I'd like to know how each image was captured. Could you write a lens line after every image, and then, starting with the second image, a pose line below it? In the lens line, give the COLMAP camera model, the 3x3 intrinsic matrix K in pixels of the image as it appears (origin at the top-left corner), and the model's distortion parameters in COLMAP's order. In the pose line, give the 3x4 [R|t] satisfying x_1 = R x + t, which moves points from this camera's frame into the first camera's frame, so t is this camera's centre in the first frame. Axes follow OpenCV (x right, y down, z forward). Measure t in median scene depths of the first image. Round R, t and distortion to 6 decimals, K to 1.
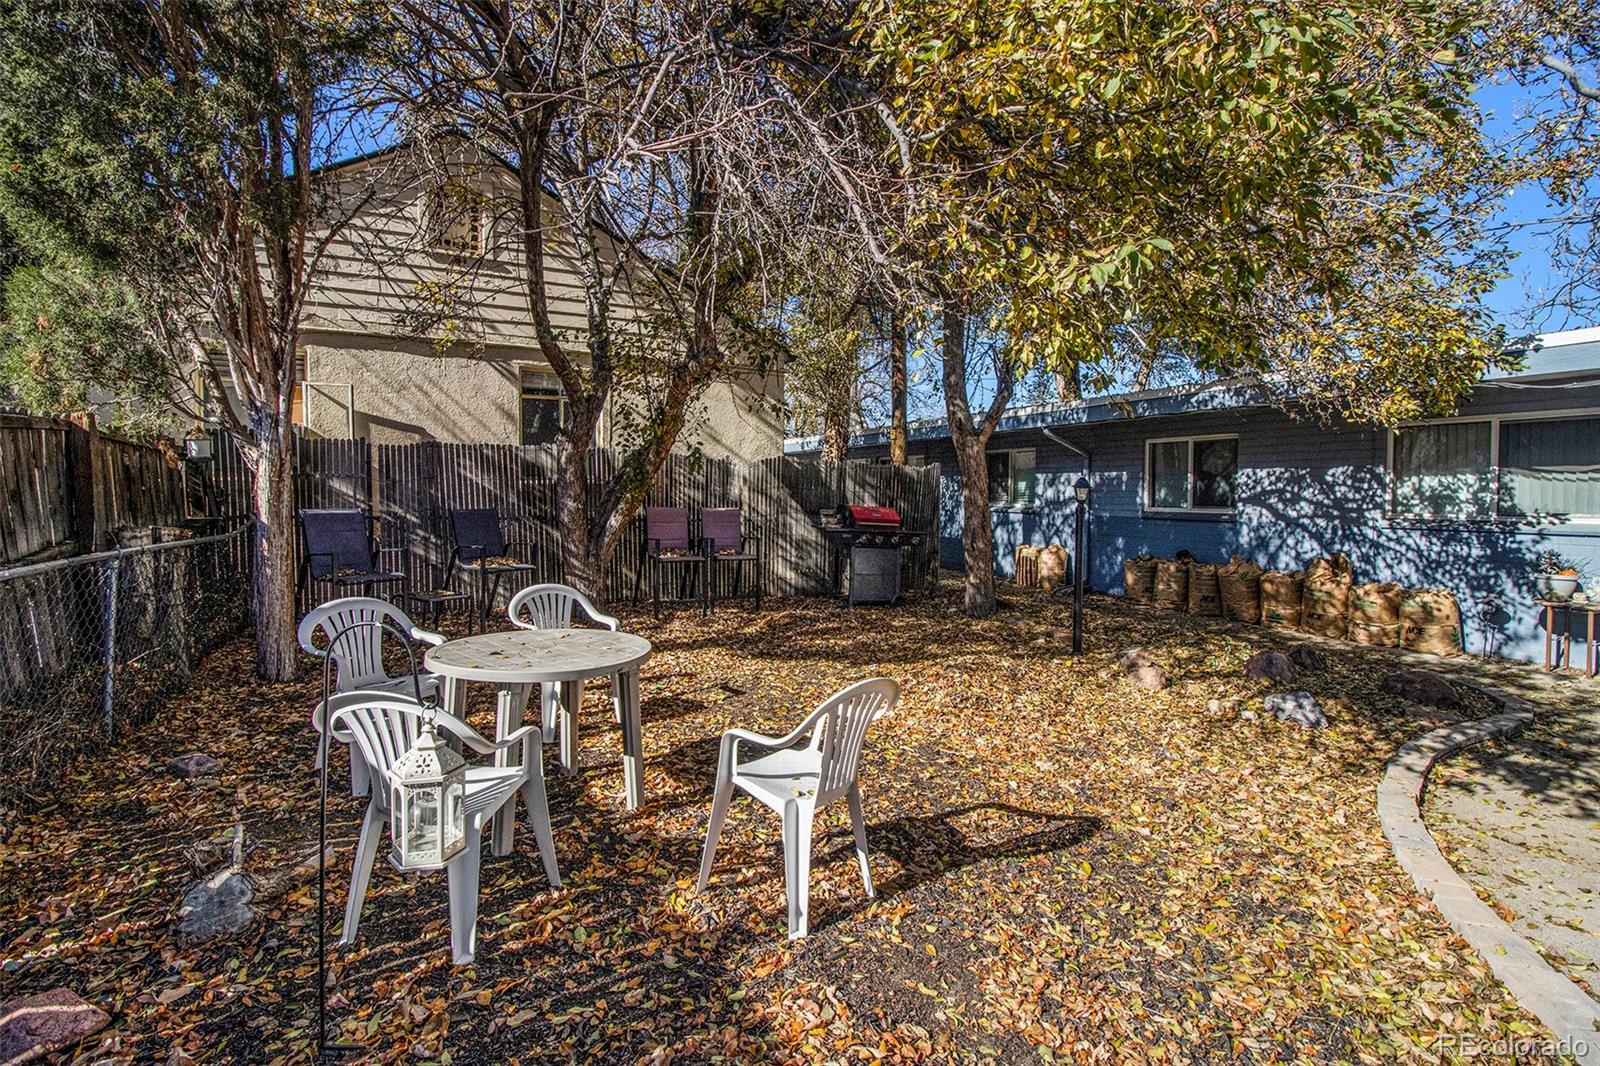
lens RADIAL K [[764.6, 0, 814.5], [0, 764.6, 517.4], [0, 0, 1]] dist [0.002217, -0.012331]
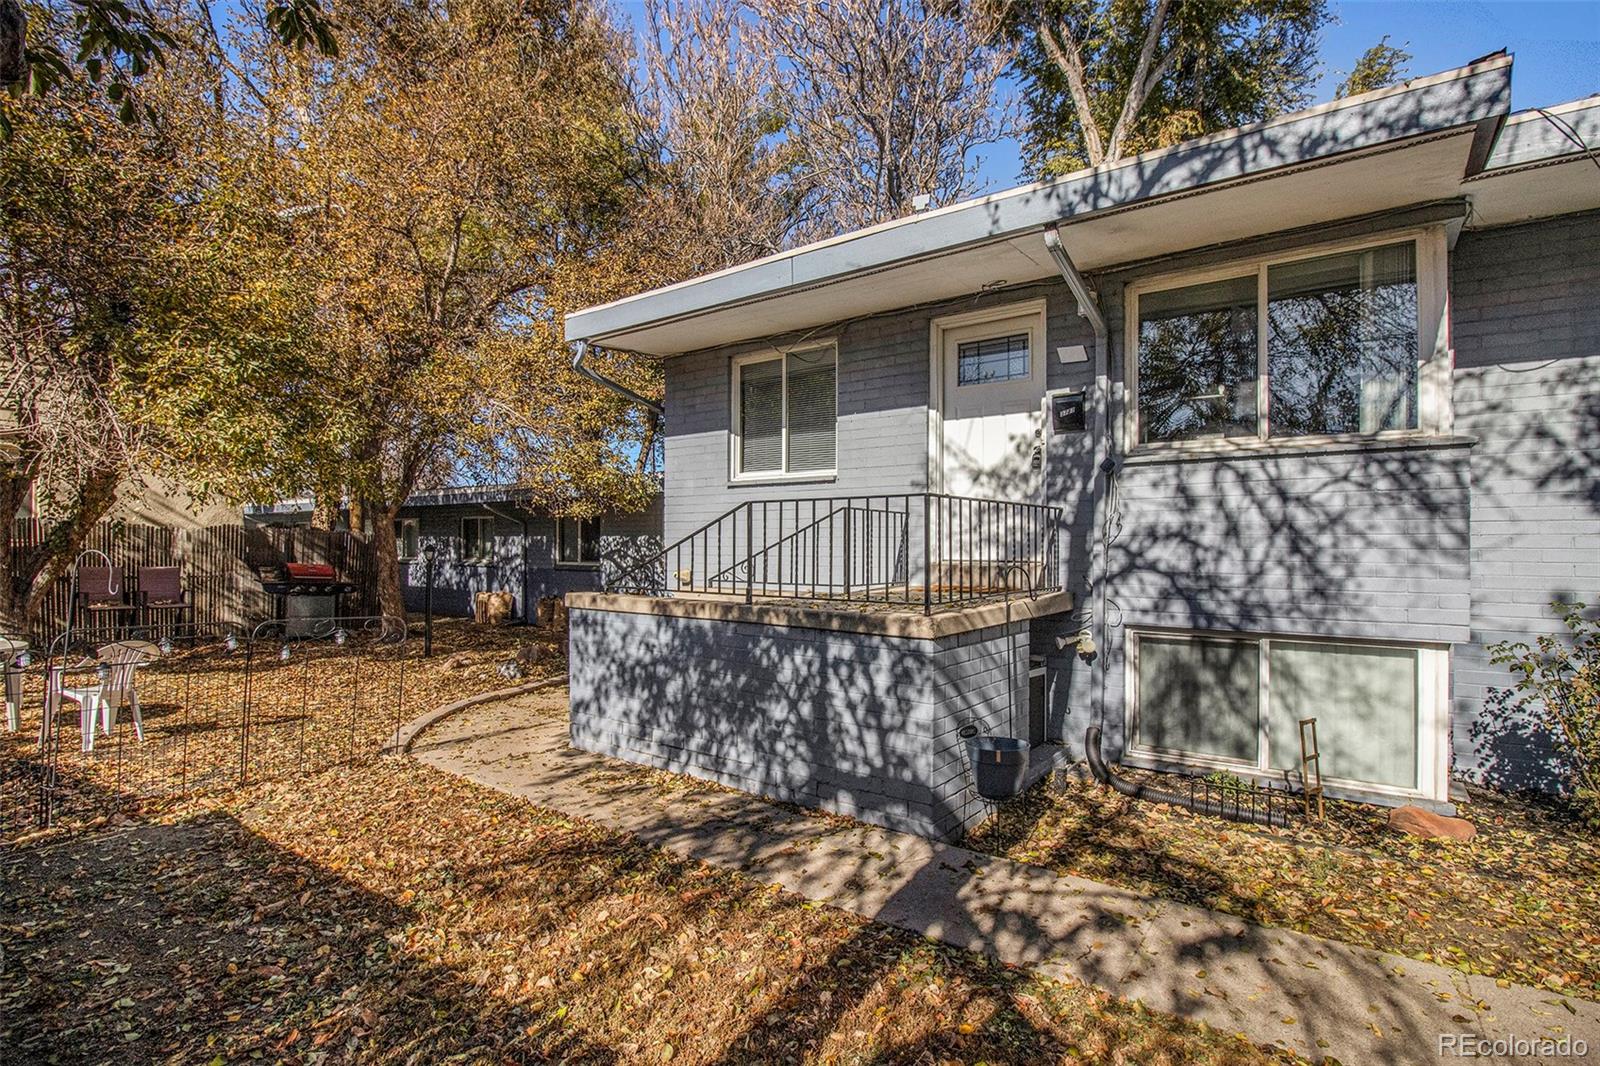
lens RADIAL K [[762.7, 0, 800.0], [0, 762.7, 533.0], [0, 0, 1]] dist [-0.001235, -0.000665]
pose [[0.885567, 0.006031, 0.464473, 0.195774], [0.016819, 0.998844, -0.045036, 0.005697], [-0.464207, 0.047695, 0.884441, -0.506549]]
